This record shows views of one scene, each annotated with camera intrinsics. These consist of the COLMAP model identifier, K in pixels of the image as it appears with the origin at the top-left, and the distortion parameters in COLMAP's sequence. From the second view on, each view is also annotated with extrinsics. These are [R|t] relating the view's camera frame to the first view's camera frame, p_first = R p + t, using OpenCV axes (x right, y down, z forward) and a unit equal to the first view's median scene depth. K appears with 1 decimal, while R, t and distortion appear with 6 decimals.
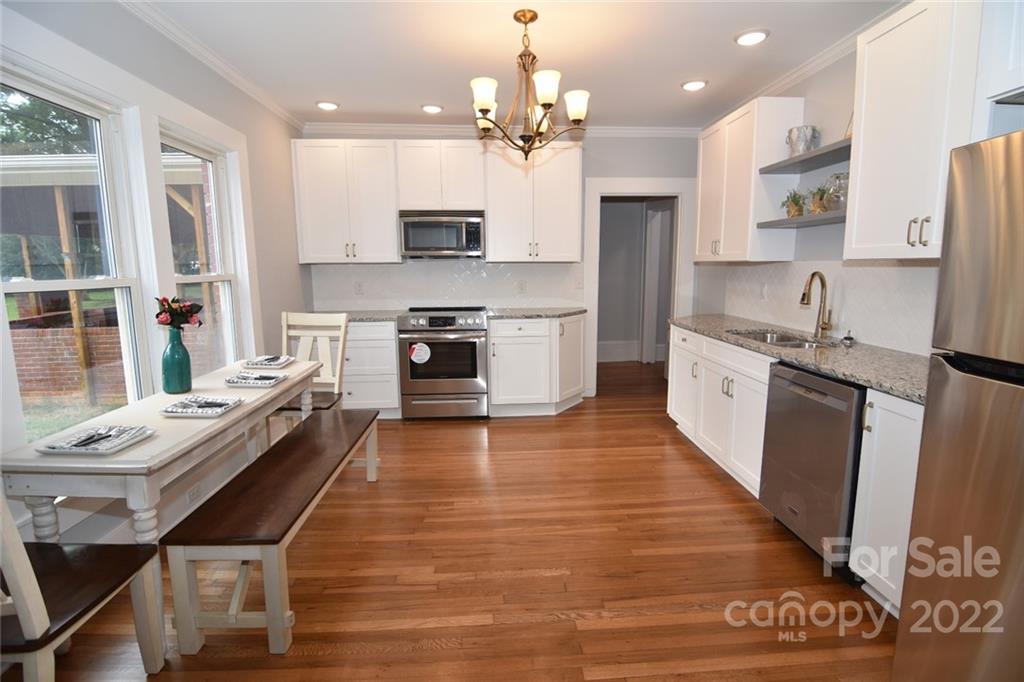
lens RADIAL K [[495.3, 0, 513.5], [0, 495.3, 332.4], [0, 0, 1]] dist [-0.005920, -0.002857]
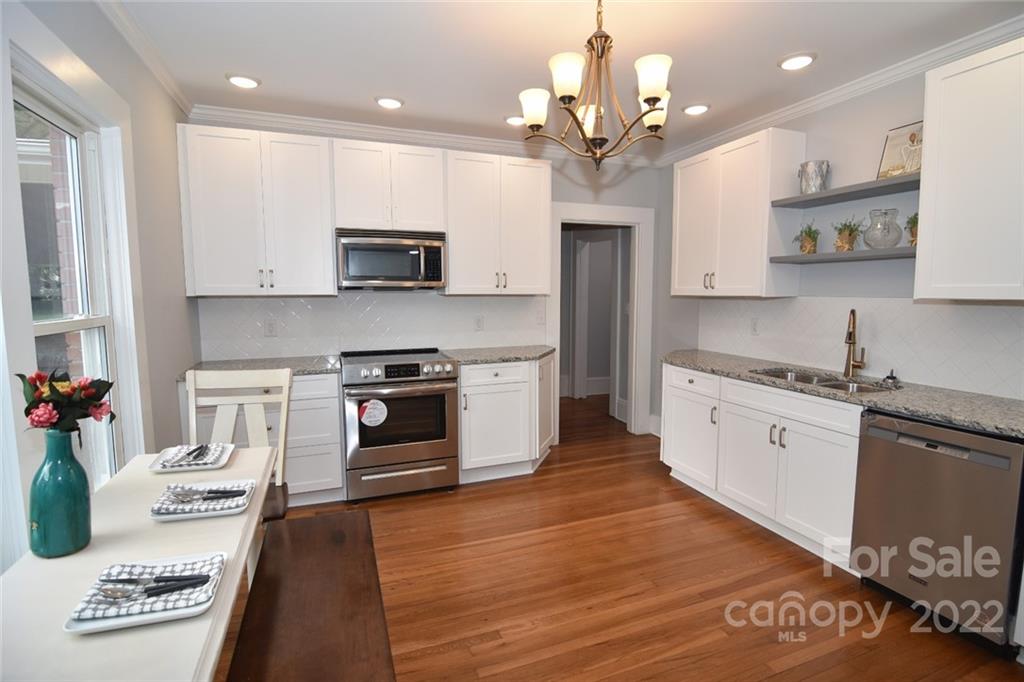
lens RADIAL K [[495.3, 0, 514.0], [0, 495.3, 333.0], [0, 0, 1]] dist [-0.005920, -0.002857]
pose [[0.952308, -0.021276, 0.304395, -0.219796], [0.037185, 0.998223, -0.046564, -0.039423], [-0.302864, 0.055662, 0.951407, 0.202379]]
